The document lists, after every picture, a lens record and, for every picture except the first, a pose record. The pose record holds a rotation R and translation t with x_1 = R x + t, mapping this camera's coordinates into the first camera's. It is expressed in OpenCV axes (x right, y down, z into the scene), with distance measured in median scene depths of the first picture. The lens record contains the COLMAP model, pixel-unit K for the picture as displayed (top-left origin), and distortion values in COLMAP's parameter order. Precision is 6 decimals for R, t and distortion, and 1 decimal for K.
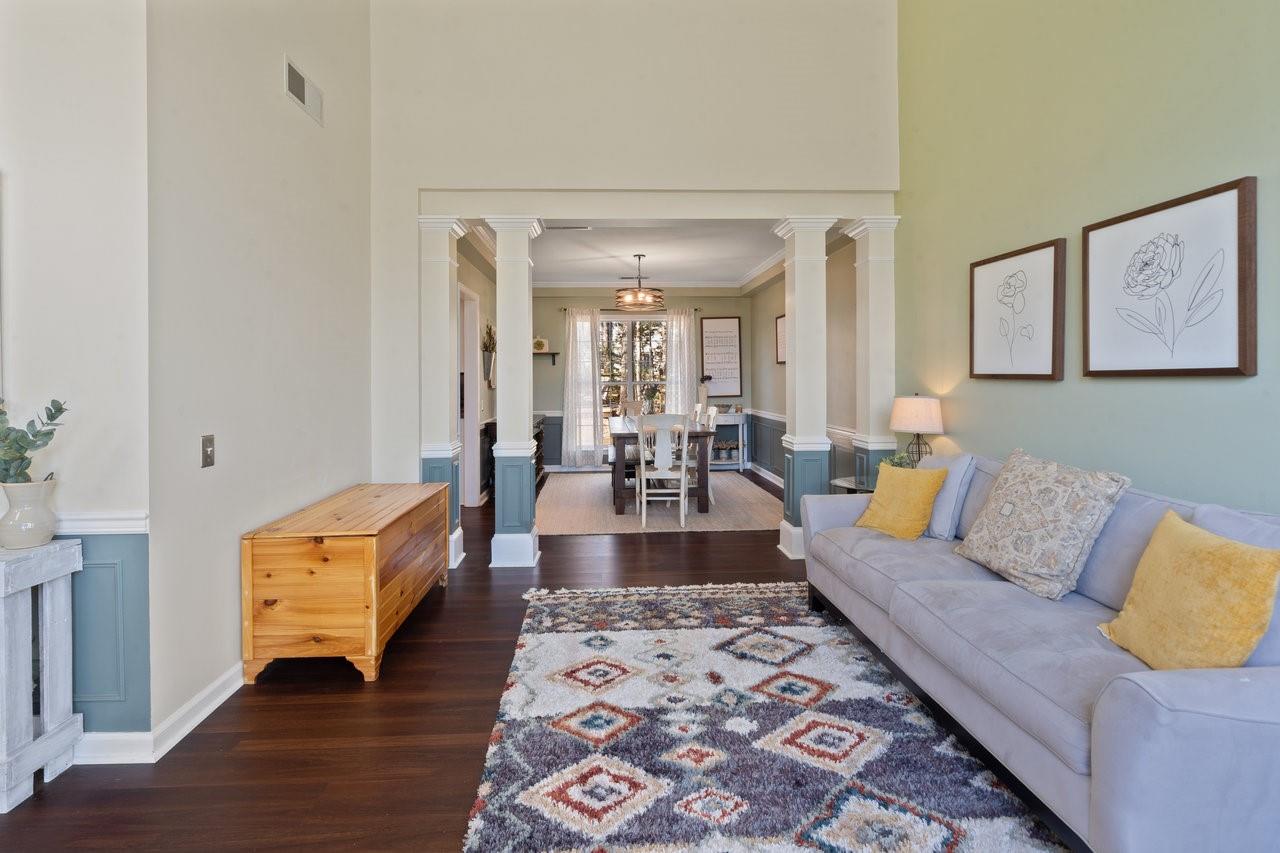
lens RADIAL K [[601.9, 0, 629.2], [0, 601.9, 378.9], [0, 0, 1]] dist [-0.004600, -0.000289]
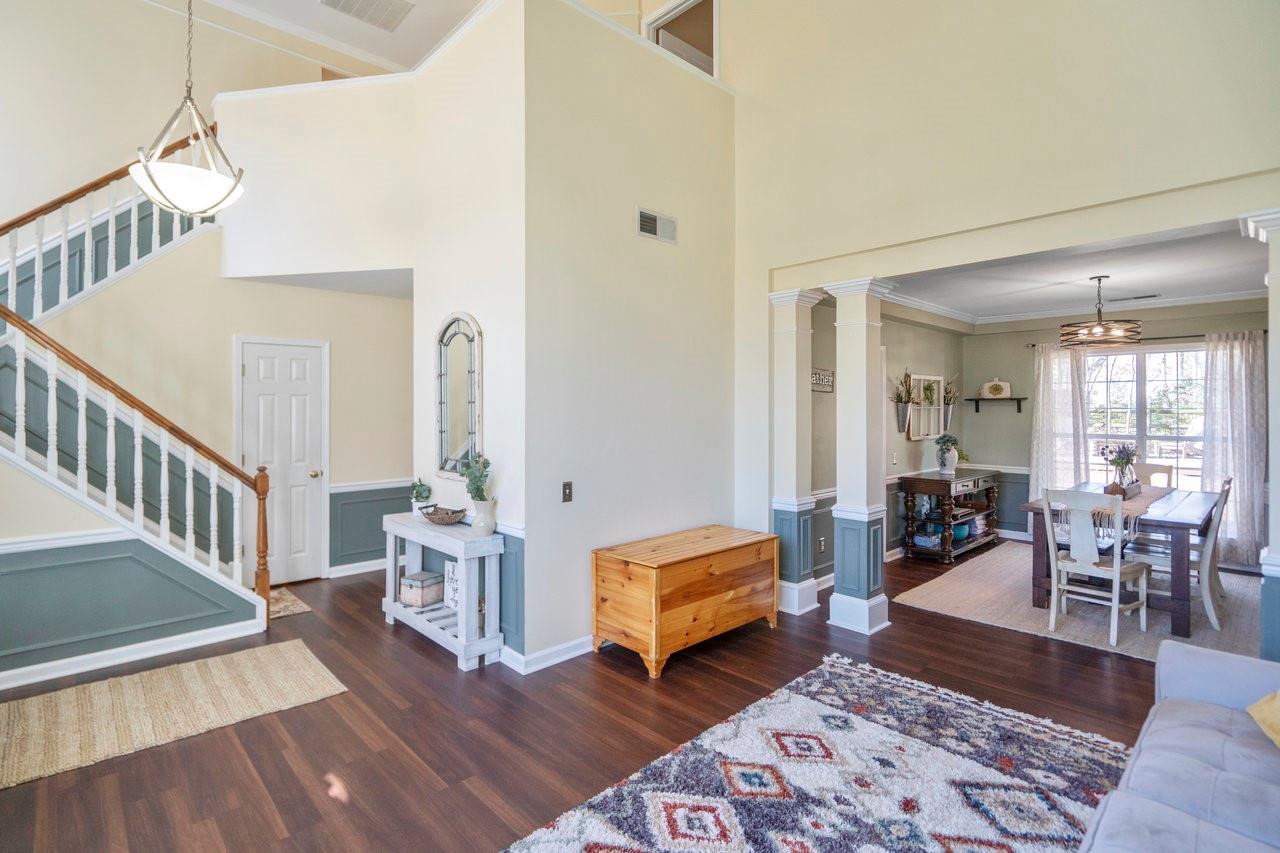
lens RADIAL K [[611.0, 0, 614.6], [0, 611.0, 406.3], [0, 0, 1]] dist [-0.000050, 0.000370]
pose [[0.638468, 0.005364, -0.769629, 0.488790], [-0.005008, 0.999983, 0.002815, -0.087933], [0.769632, 0.002056, 0.638485, 0.065164]]
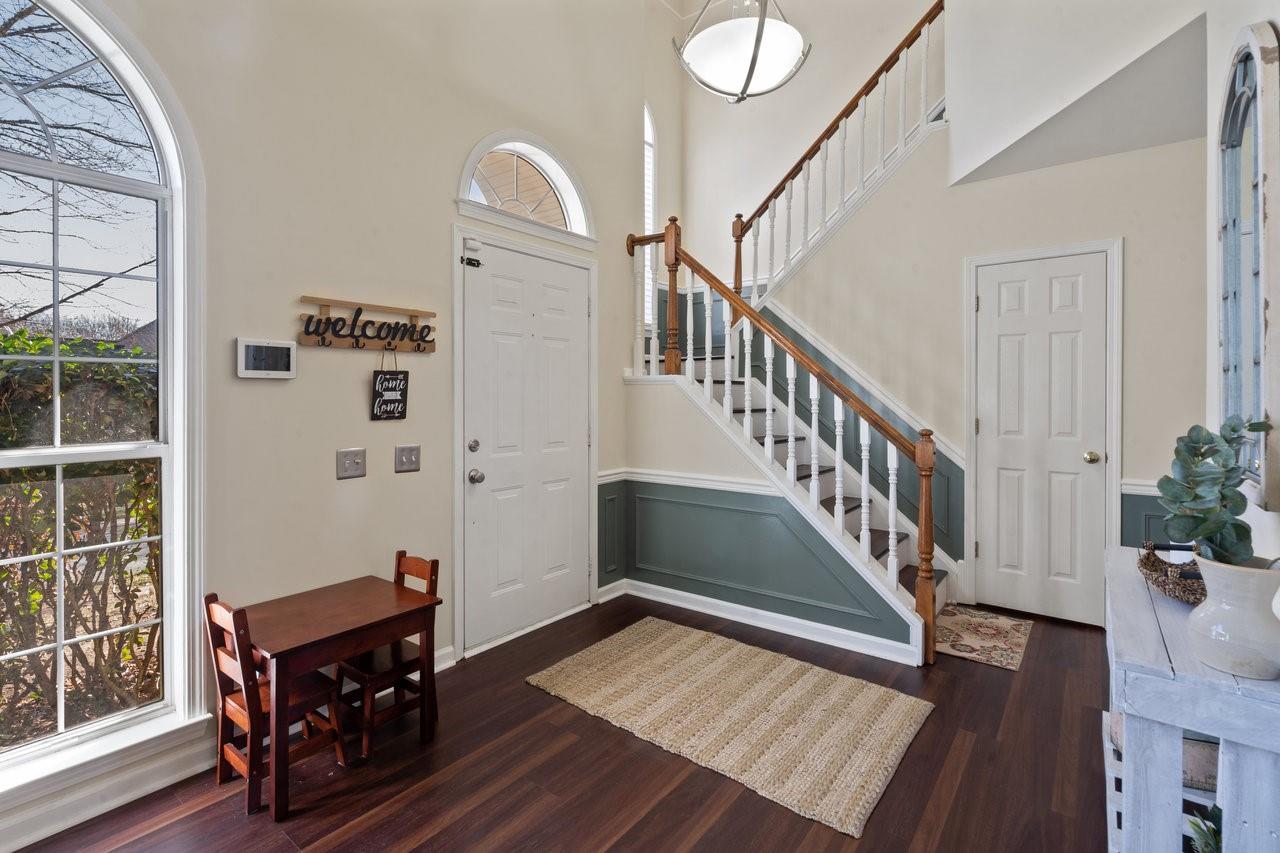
lens RADIAL K [[598.4, 0, 629.1], [0, 598.4, 396.8], [0, 0, 1]] dist [-0.001494, -0.000074]
pose [[-0.653527, 0.011250, -0.756819, -0.105738], [0.005382, 0.999933, 0.010217, -0.002785], [0.756884, 0.002603, -0.653544, 0.631335]]
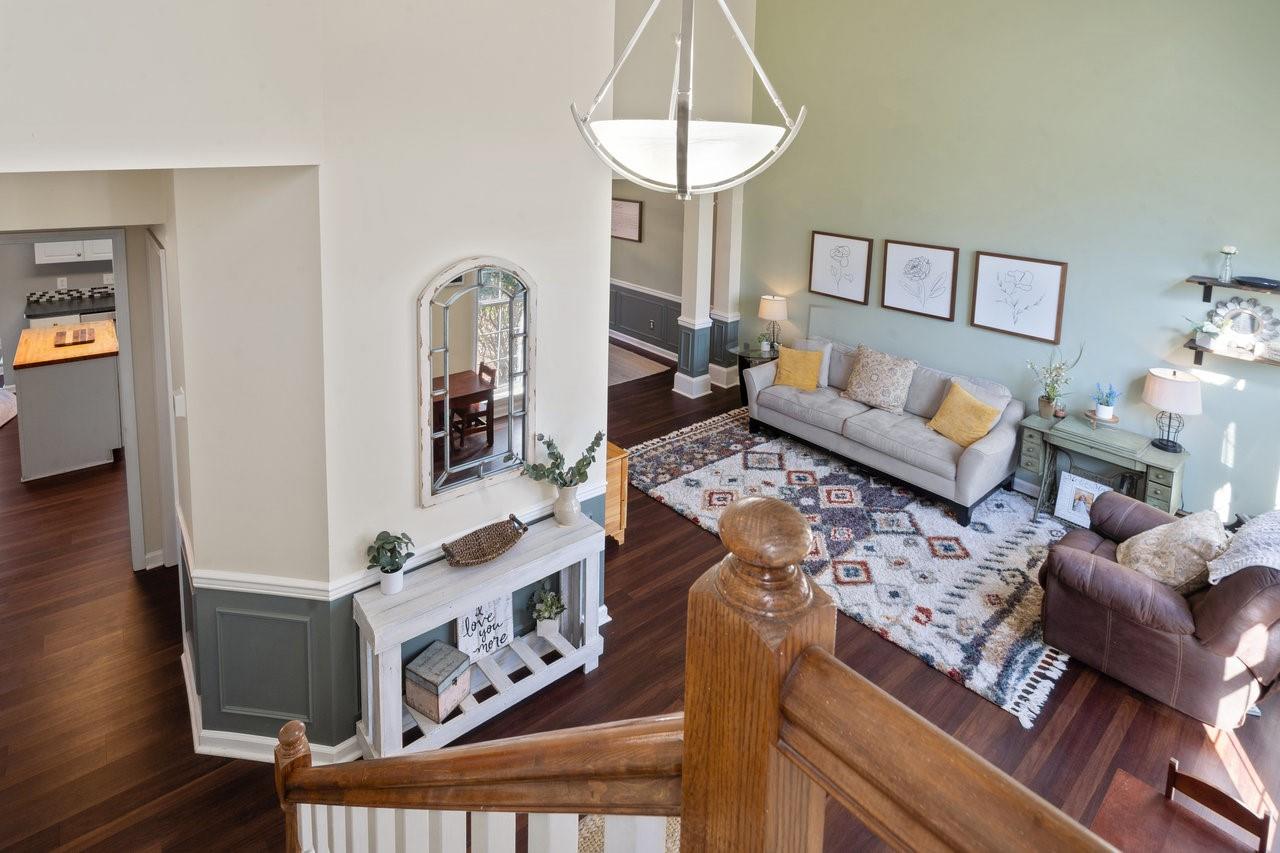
lens RADIAL K [[653.1, 0, 596.2], [0, 653.1, 209.2], [0, 0, 1]] dist [-0.000134, -0.000830]
pose [[0.814601, -0.030850, 0.579201, -1.311943], [-0.025903, 0.995653, 0.089461, -0.488727], [-0.579443, -0.087878, 0.810261, -0.270096]]
